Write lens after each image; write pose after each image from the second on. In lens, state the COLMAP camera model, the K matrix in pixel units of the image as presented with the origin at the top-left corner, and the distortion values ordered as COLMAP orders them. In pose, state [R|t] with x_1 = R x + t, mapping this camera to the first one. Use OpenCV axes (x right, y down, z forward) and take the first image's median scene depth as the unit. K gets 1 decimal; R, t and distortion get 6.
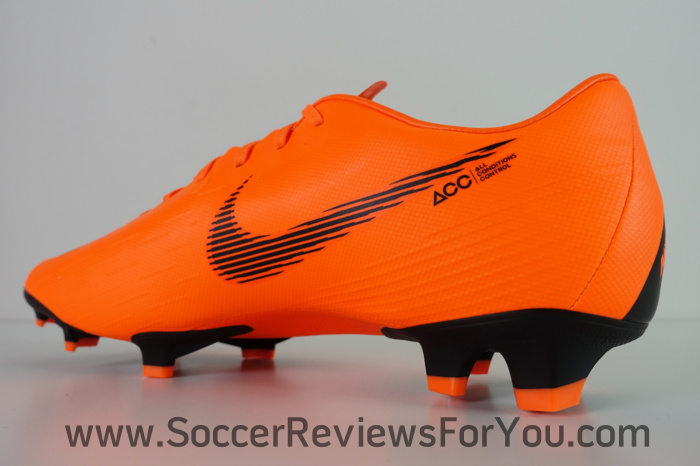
lens RADIAL K [[478.6, 0, 350.0], [0, 478.6, 233.0], [0, 0, 1]] dist [-0.001488, -0.002075]
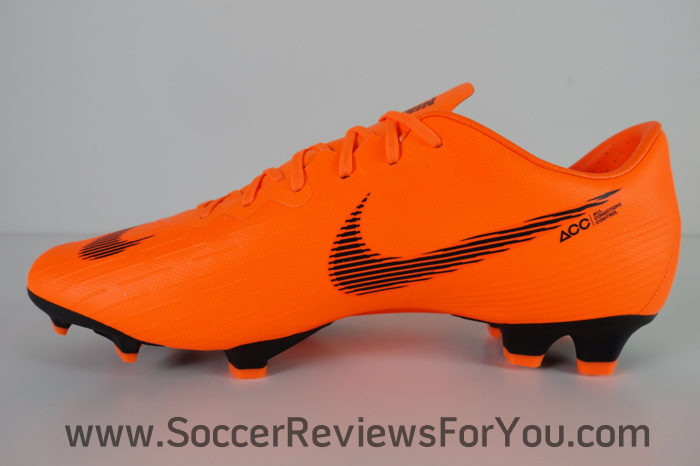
lens RADIAL K [[478.6, 0, 350.0], [0, 478.6, 233.0], [0, 0, 1]] dist [-0.001488, -0.002075]
pose [[0.919326, -0.067846, 0.387603, -0.803336], [-0.044146, 0.961023, 0.272922, -0.393640], [-0.391012, -0.268016, 0.880498, 0.126347]]
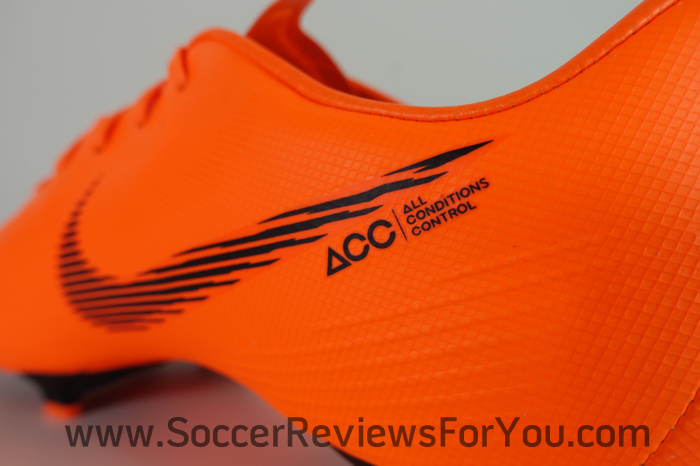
lens RADIAL K [[478.6, 0, 350.0], [0, 478.6, 233.0], [0, 0, 1]] dist [-0.001488, -0.002075]
pose [[0.987057, -0.008991, -0.160118, 0.280779], [0.046662, 0.971330, 0.233109, -0.219606], [0.153432, -0.237564, 0.959178, 0.520491]]
